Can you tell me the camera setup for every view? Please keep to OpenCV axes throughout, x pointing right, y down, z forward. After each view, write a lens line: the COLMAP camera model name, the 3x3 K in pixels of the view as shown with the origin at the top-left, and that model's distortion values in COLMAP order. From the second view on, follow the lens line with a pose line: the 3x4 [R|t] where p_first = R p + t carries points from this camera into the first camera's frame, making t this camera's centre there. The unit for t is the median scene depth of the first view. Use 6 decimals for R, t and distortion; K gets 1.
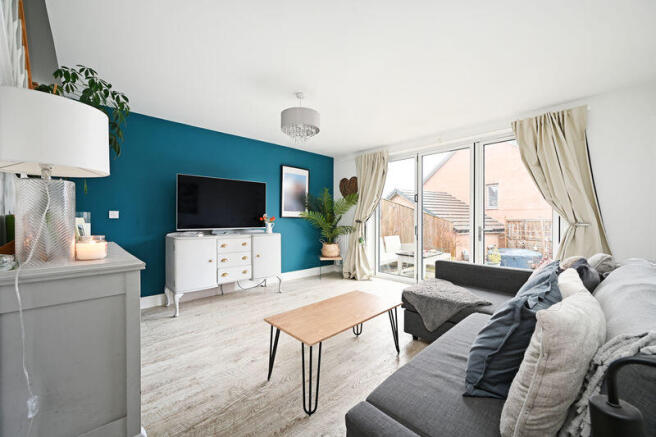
lens RADIAL K [[259.6, 0, 326.6], [0, 259.6, 217.8], [0, 0, 1]] dist [0.003904, 0.000029]
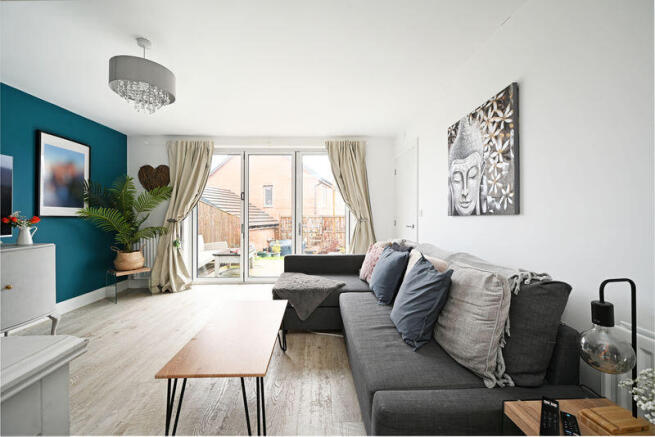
lens RADIAL K [[259.2, 0, 325.2], [0, 259.2, 217.0], [0, 0, 1]] dist [0.003904, 0.000029]
pose [[0.672330, -0.010086, 0.740183, -0.163340], [0.002640, 0.999933, 0.011227, -0.006036], [-0.740247, -0.005594, 0.672312, 0.092884]]
